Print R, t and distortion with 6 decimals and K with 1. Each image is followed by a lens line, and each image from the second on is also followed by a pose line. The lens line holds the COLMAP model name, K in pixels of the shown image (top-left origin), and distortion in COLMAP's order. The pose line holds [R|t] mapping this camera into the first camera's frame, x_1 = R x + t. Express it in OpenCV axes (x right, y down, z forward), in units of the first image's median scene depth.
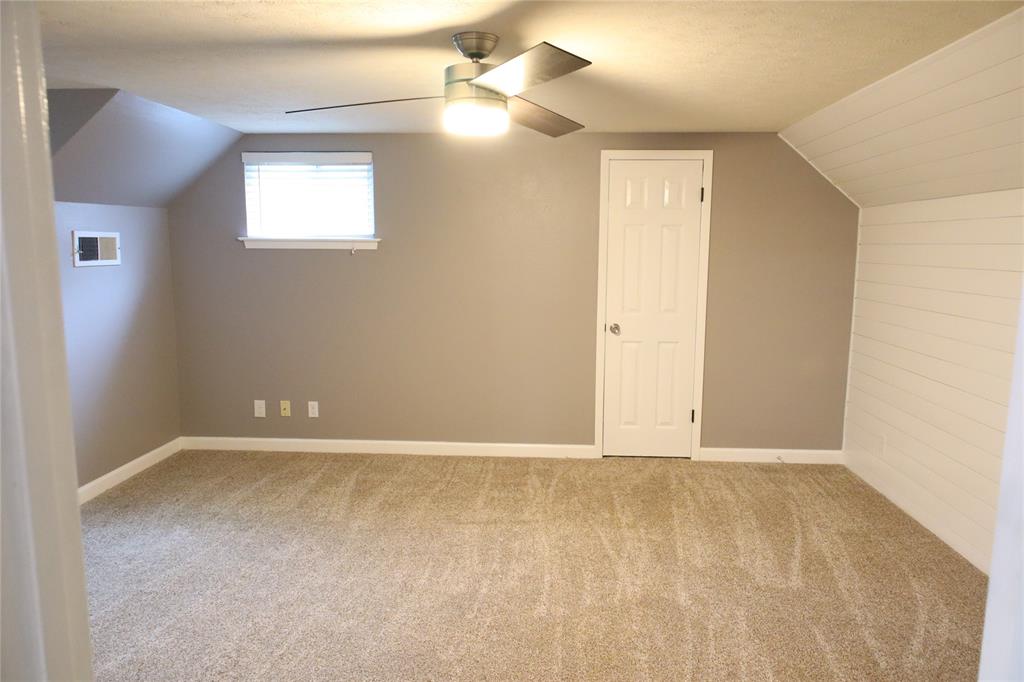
lens RADIAL K [[688.4, 0, 512.0], [0, 688.4, 337.8], [0, 0, 1]] dist [-0.001052, 0.002253]
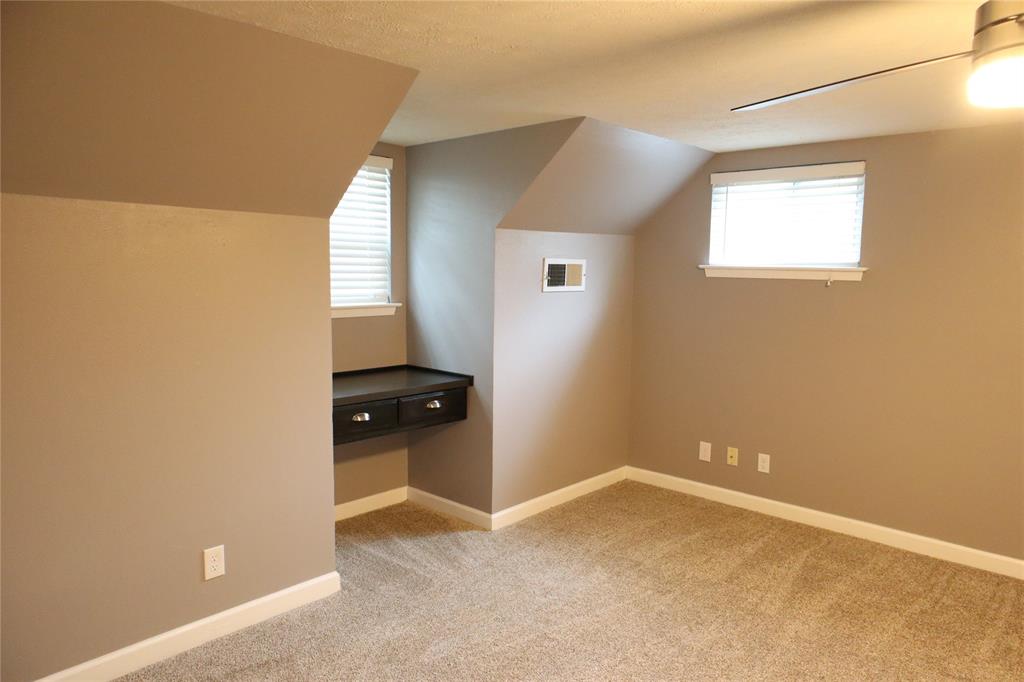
lens RADIAL K [[688.4, 0, 512.0], [0, 688.4, 337.8], [0, 0, 1]] dist [-0.001052, 0.002253]
pose [[0.776629, 0.072517, -0.625770, -0.005171], [-0.096228, 0.995351, -0.004080, -0.021343], [0.622565, 0.063385, 0.779997, 0.133104]]
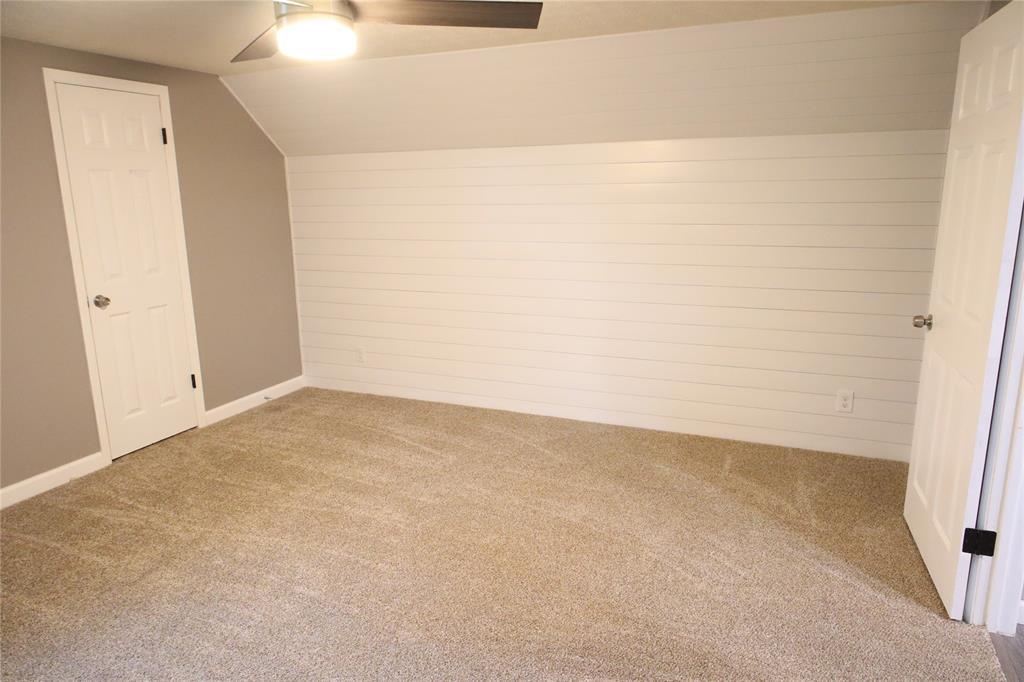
lens RADIAL K [[688.4, 0, 512.0], [0, 688.4, 337.8], [0, 0, 1]] dist [-0.001052, 0.002253]
pose [[0.340992, -0.211429, 0.915982, -0.469092], [0.148716, 0.974243, 0.169514, -0.039870], [-0.928228, 0.078418, 0.363652, 0.293405]]
